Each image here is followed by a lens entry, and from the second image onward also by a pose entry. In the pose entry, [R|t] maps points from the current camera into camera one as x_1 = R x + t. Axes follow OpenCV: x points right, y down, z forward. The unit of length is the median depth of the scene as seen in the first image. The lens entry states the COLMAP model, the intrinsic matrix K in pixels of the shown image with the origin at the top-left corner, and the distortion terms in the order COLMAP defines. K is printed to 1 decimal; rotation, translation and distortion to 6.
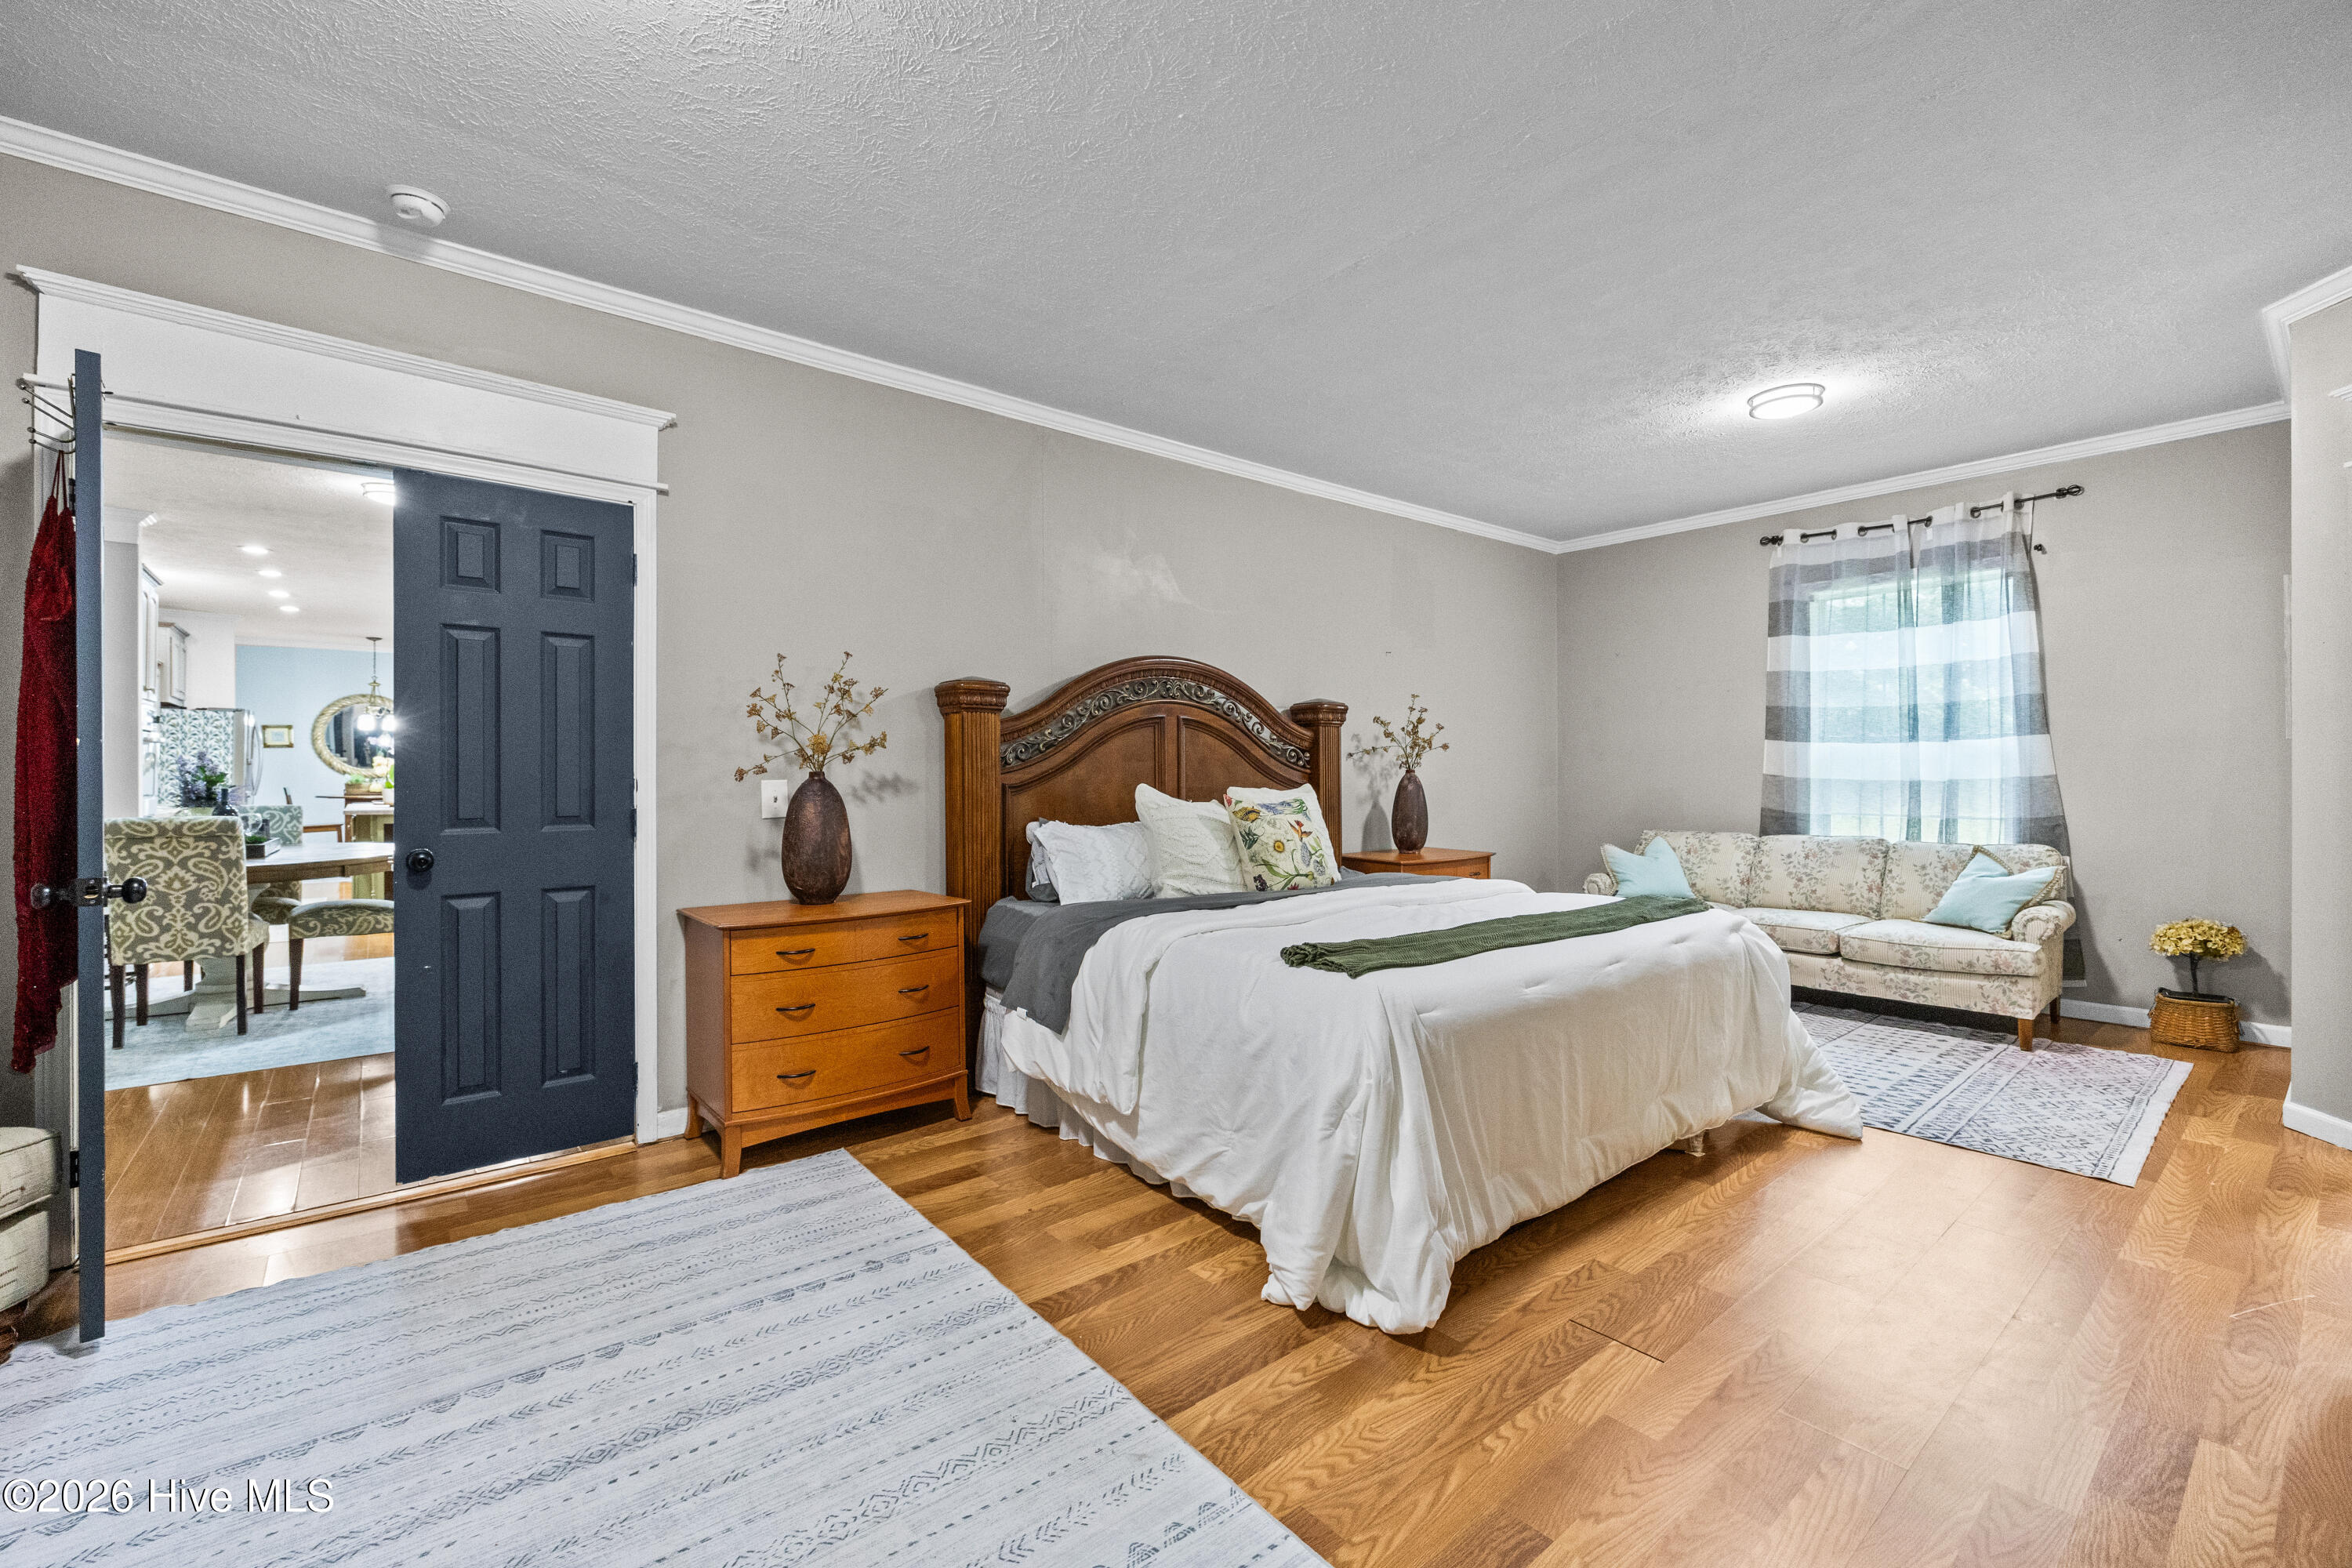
lens RADIAL K [[997.9, 0, 1199.0], [0, 997.9, 768.4], [0, 0, 1]] dist [-0.007464, 0.000562]
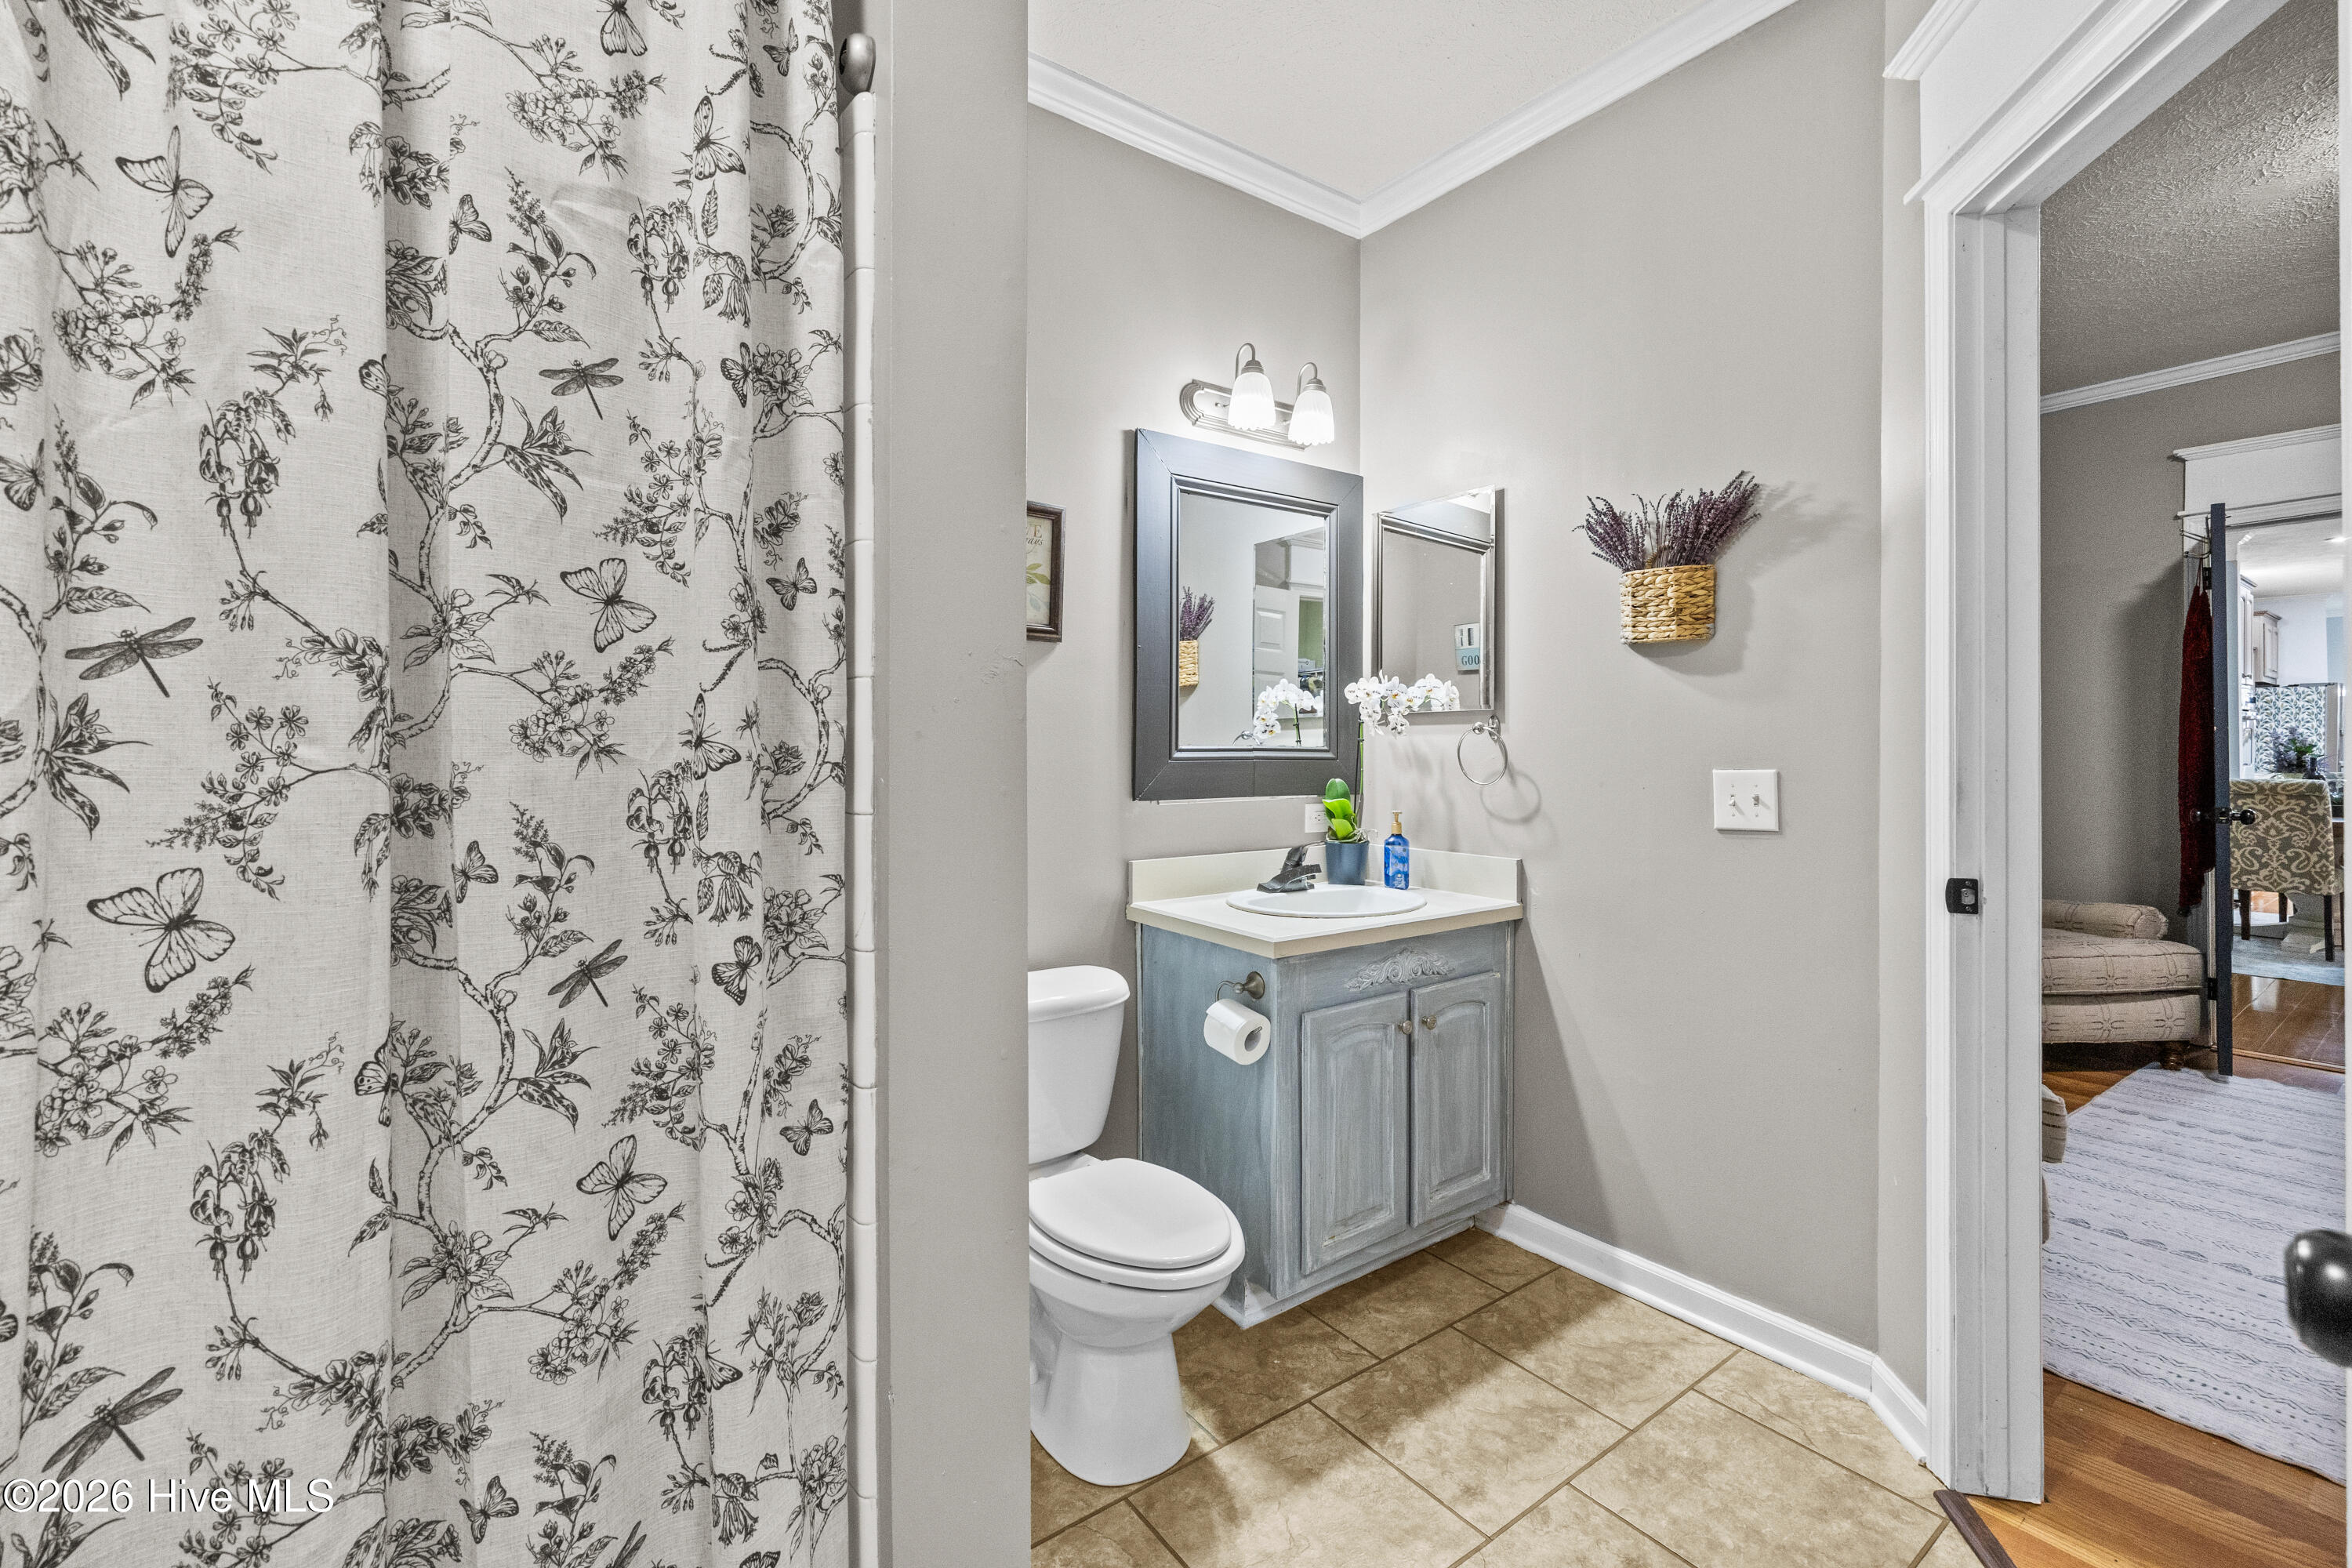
lens RADIAL K [[997.9, 0, 1199.0], [0, 997.9, 768.4], [0, 0, 1]] dist [-0.007464, 0.000562]
pose [[-0.054639, 0.009061, -0.998465, 0.313329], [0.019341, 0.999781, 0.008015, -0.002015], [0.998319, -0.018873, -0.054802, -0.306839]]
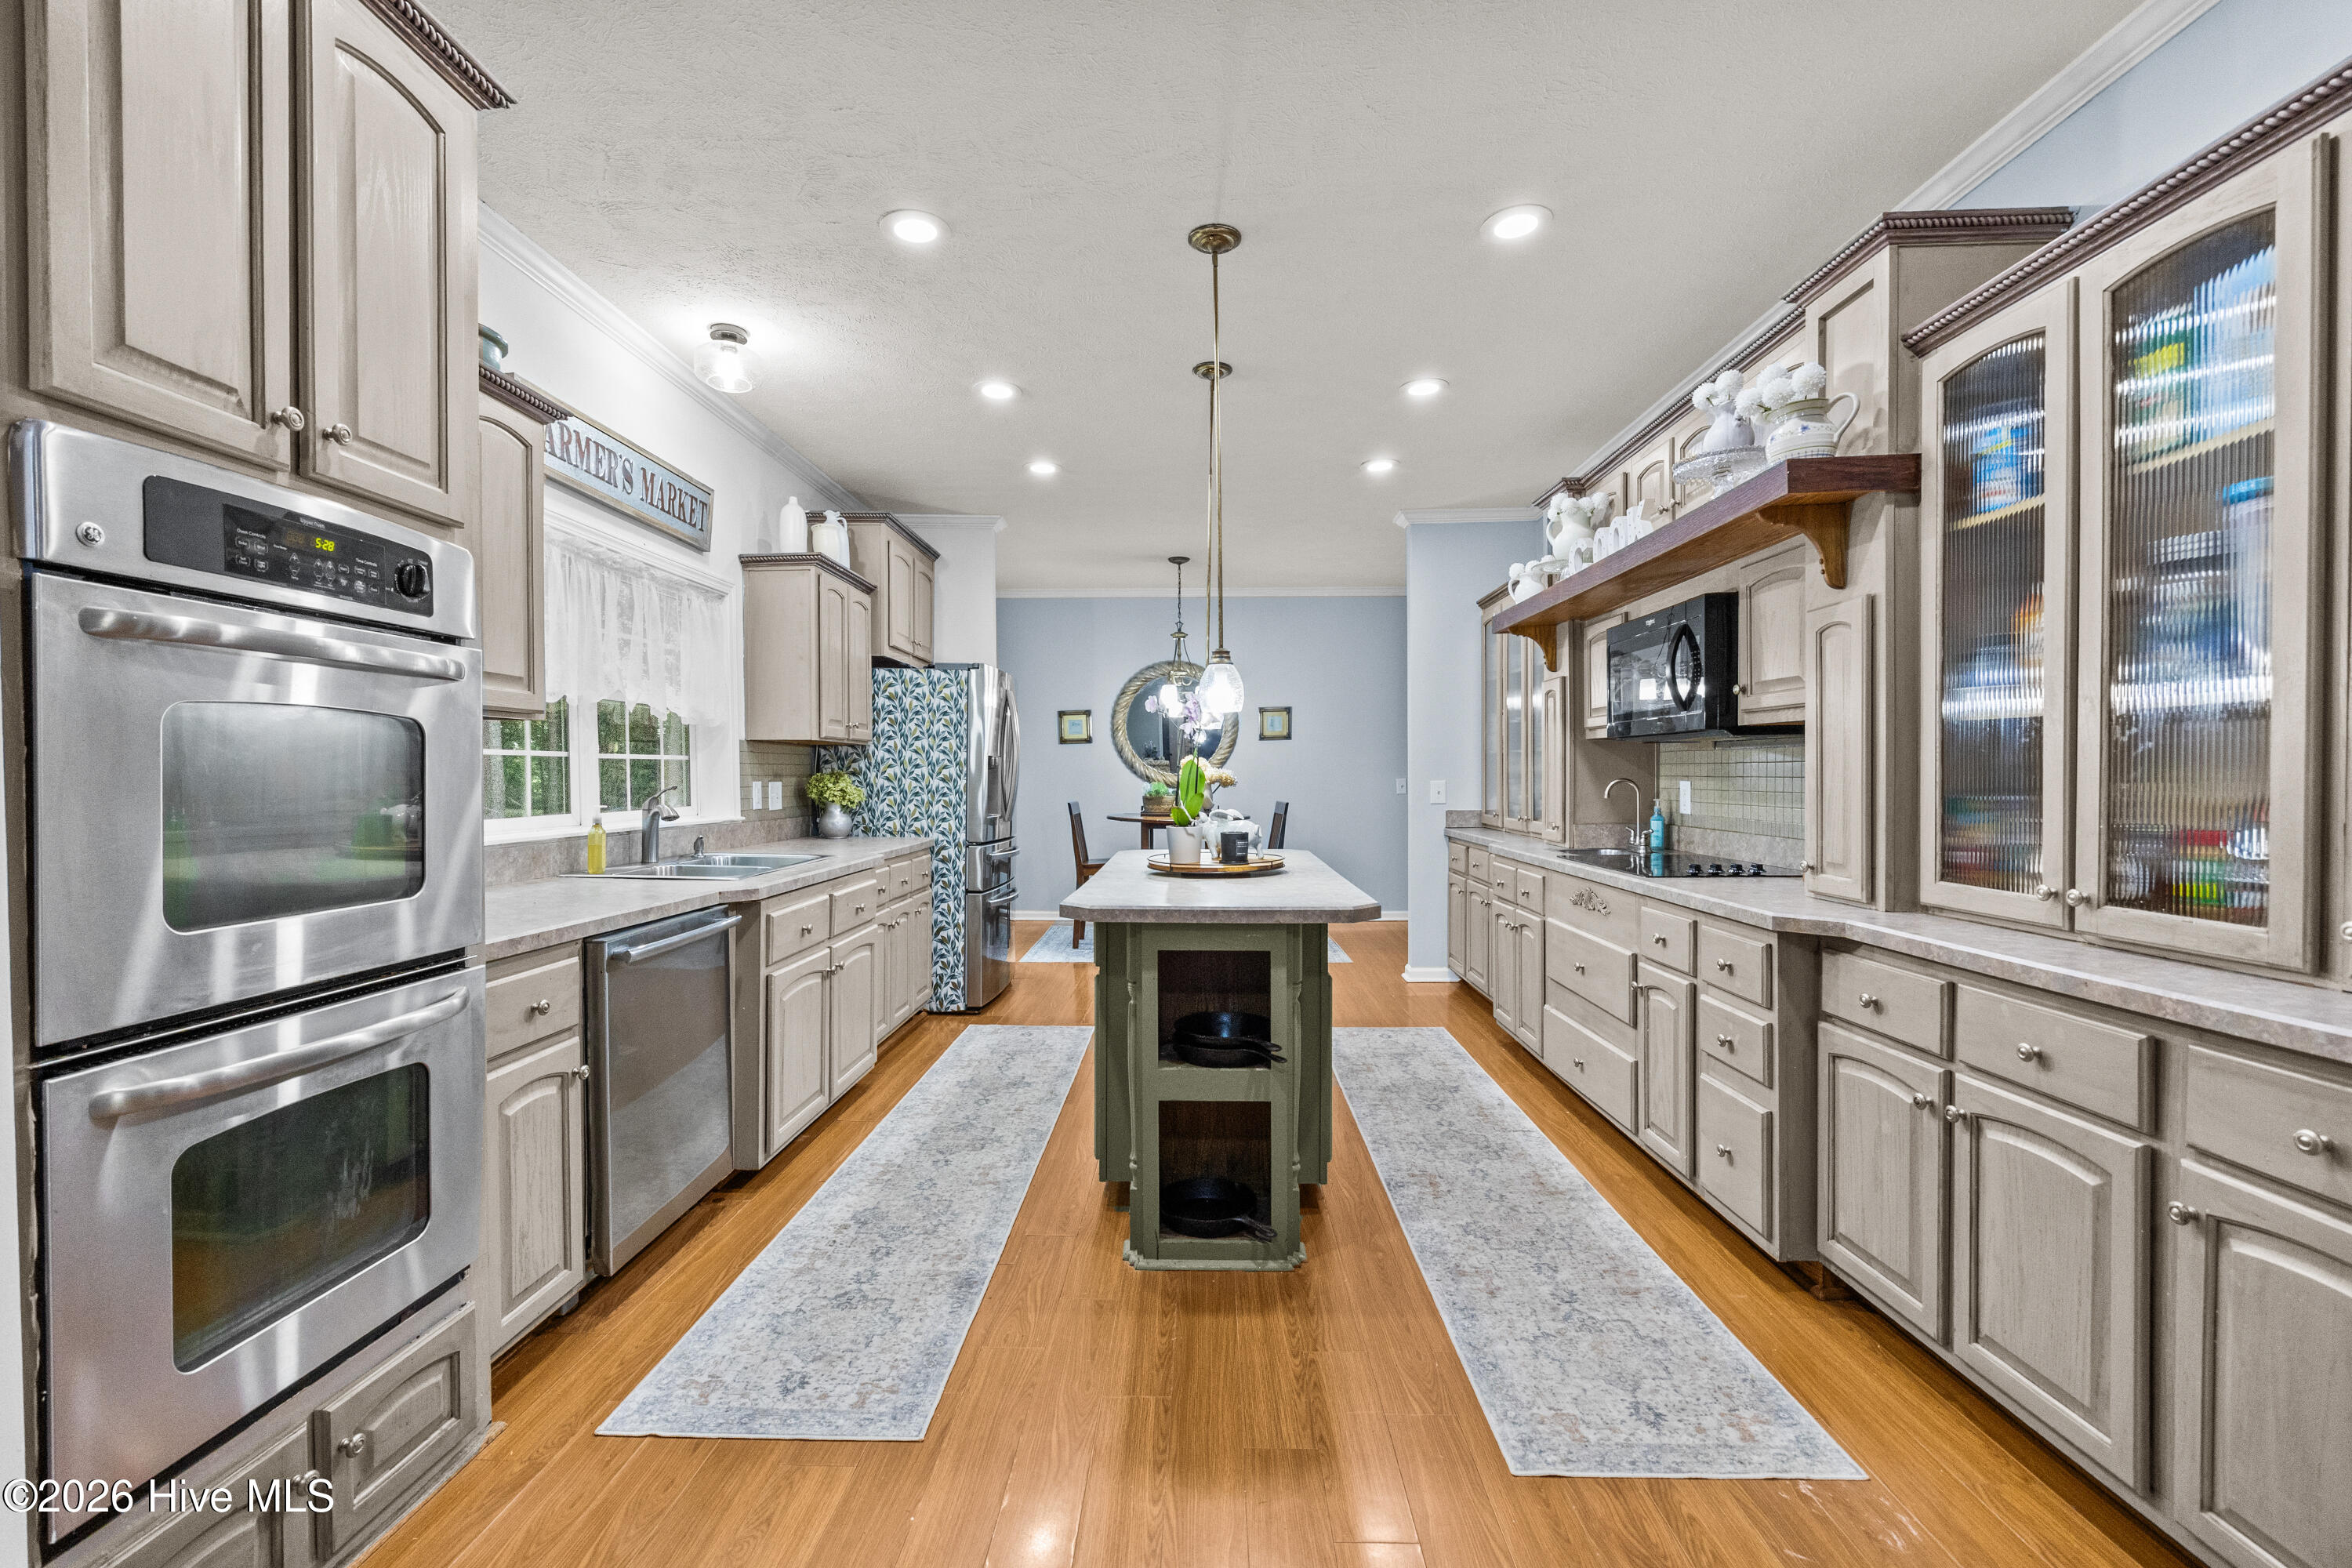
lens RADIAL K [[1006.8, 0, 1178.0], [0, 1006.8, 793.0], [0, 0, 1]] dist [0.000693, 0.000460]
pose [[0.751279, 0.011004, -0.659892, -1.087308], [0.004046, 0.999765, 0.021278, -0.000852], [0.659972, -0.018656, 0.751059, 1.380193]]
